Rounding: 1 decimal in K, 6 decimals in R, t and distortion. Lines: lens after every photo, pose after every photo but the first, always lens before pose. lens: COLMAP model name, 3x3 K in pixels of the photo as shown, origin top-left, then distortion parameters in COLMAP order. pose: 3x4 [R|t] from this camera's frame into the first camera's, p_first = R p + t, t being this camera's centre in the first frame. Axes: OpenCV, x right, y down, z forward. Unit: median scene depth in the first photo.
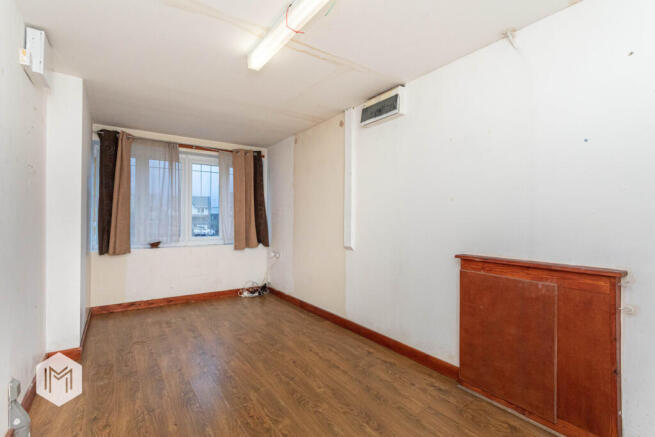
lens RADIAL K [[306.5, 0, 328.5], [0, 306.5, 218.3], [0, 0, 1]] dist [0.003617, 0.000378]
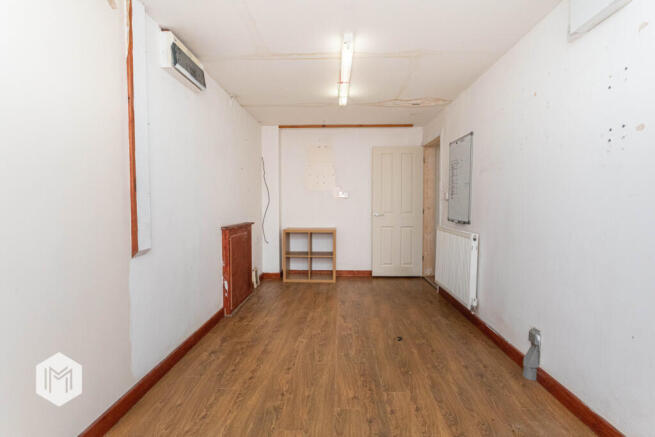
lens RADIAL K [[306.5, 0, 327.9], [0, 306.5, 216.3], [0, 0, 1]] dist [0.003617, 0.000378]
pose [[-0.796985, -0.023877, 0.603527, -0.748275], [-0.003548, 0.999386, 0.034853, 0.015907], [-0.603988, 0.025636, -0.796581, 1.709018]]
